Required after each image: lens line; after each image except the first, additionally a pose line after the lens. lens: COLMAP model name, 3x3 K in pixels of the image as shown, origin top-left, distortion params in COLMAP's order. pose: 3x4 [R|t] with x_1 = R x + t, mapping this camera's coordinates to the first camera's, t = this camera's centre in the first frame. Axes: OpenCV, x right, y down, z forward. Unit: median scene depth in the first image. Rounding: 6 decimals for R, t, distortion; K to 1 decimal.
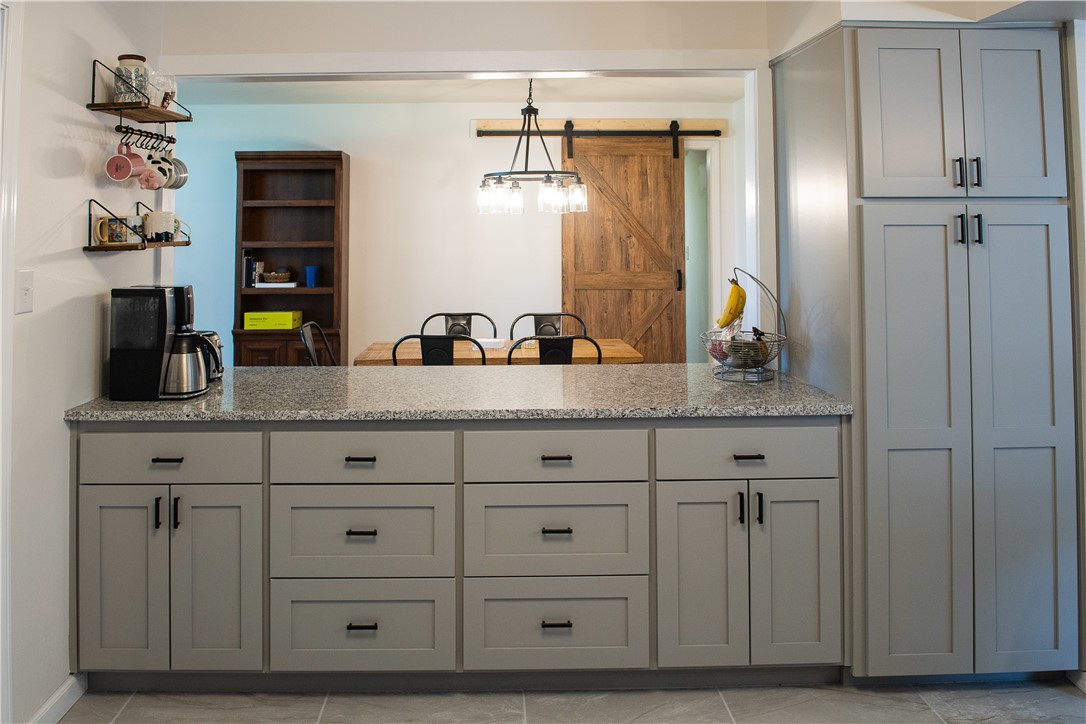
lens RADIAL K [[645.0, 0, 544.0], [0, 645.0, 324.9], [0, 0, 1]] dist [-0.026756, -0.000113]
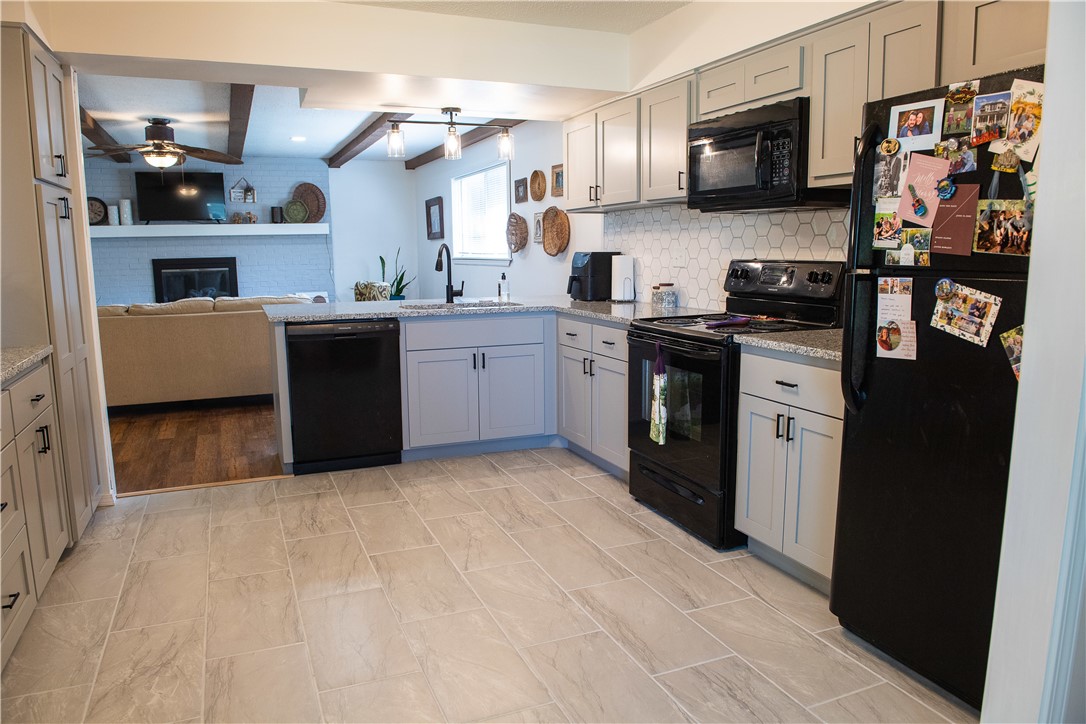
lens RADIAL K [[747.1, 0, 533.2], [0, 747.1, 362.0], [0, 0, 1]] dist [-0.042998, -0.006164]
pose [[-0.375423, -0.129266, 0.917795, -1.217600], [-0.022788, 0.991215, 0.130285, -0.050731], [-0.926573, 0.027997, -0.375071, 0.665485]]
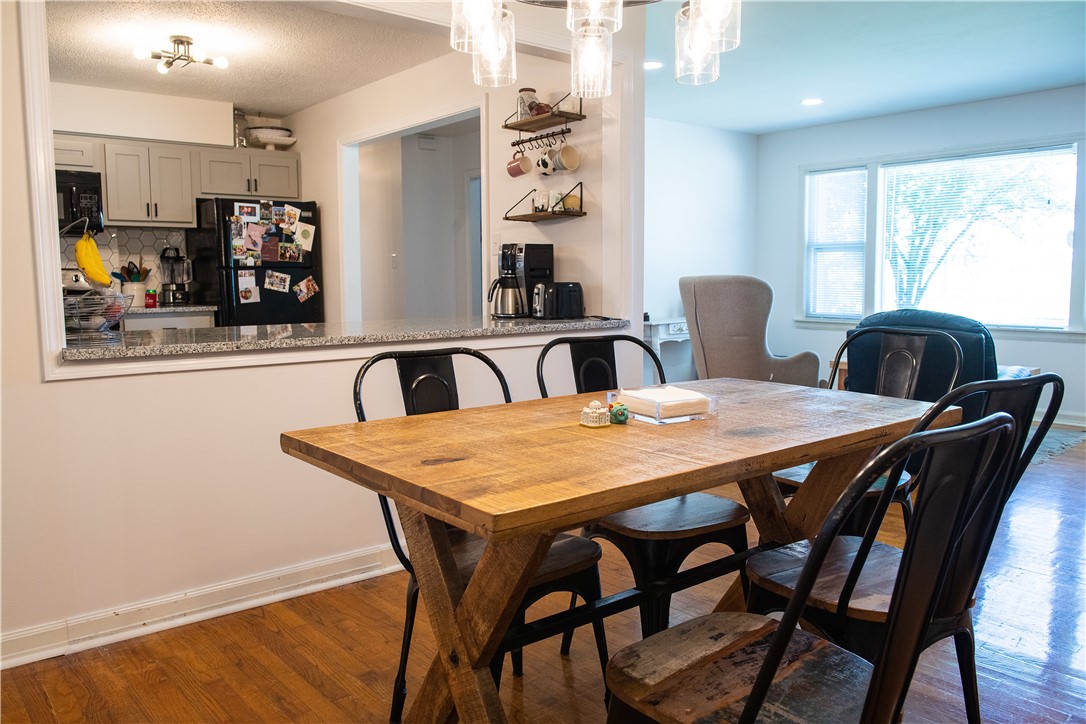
lens RADIAL K [[847.9, 0, 542.6], [0, 847.9, 361.1], [0, 0, 1]] dist [-0.028302, 0.008463]
pose [[-0.776540, 0.074239, -0.625678, 0.699334], [0.034662, 0.996564, 0.075227, 0.091300], [0.629113, 0.036730, -0.776445, 2.874675]]
